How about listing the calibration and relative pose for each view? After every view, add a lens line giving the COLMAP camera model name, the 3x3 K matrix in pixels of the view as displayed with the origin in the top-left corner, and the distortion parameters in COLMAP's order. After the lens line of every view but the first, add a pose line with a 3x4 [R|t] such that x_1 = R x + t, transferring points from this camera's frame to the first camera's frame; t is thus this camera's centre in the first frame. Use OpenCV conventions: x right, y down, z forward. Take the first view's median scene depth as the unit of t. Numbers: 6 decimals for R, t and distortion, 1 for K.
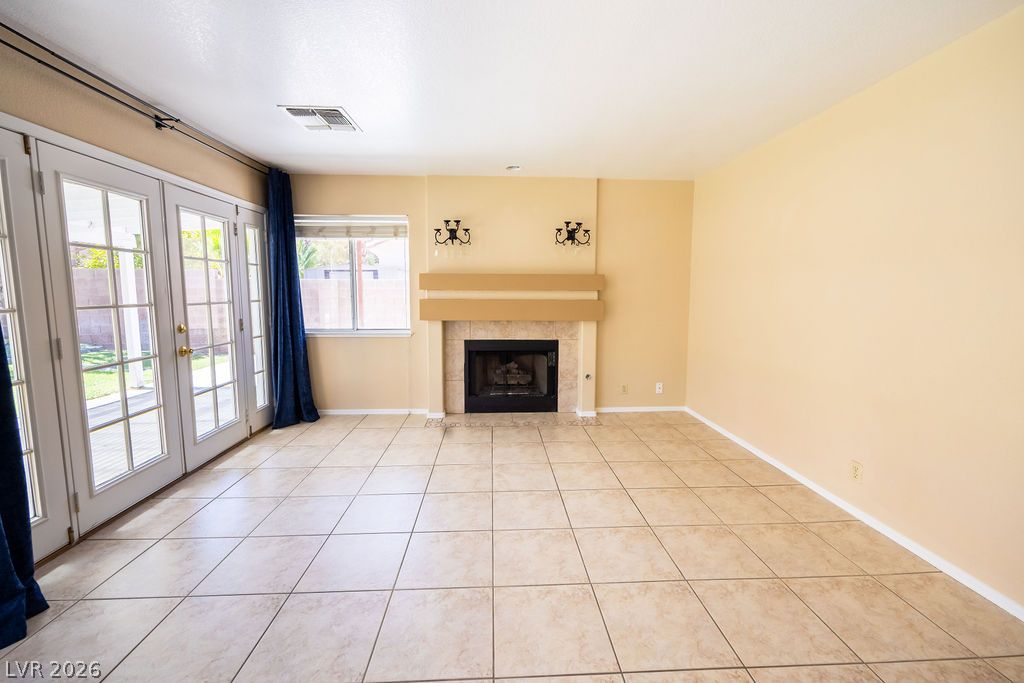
lens RADIAL K [[415.1, 0, 511.6], [0, 415.1, 336.0], [0, 0, 1]] dist [-0.006252, -0.000001]
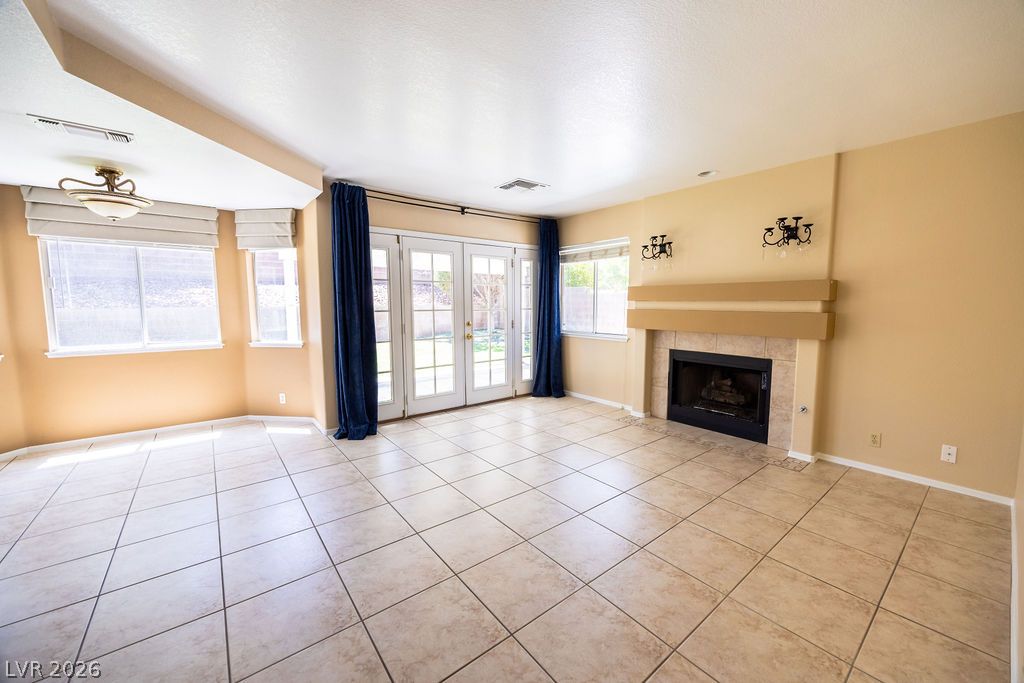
lens RADIAL K [[389.5, 0, 512.3], [0, 389.5, 342.3], [0, 0, 1]] dist [-0.004494, 0.000297]
pose [[0.585935, 0.079915, -0.806408, 0.456772], [-0.083301, 0.995794, 0.038157, -0.011963], [0.806065, 0.044817, 0.590127, 0.113095]]
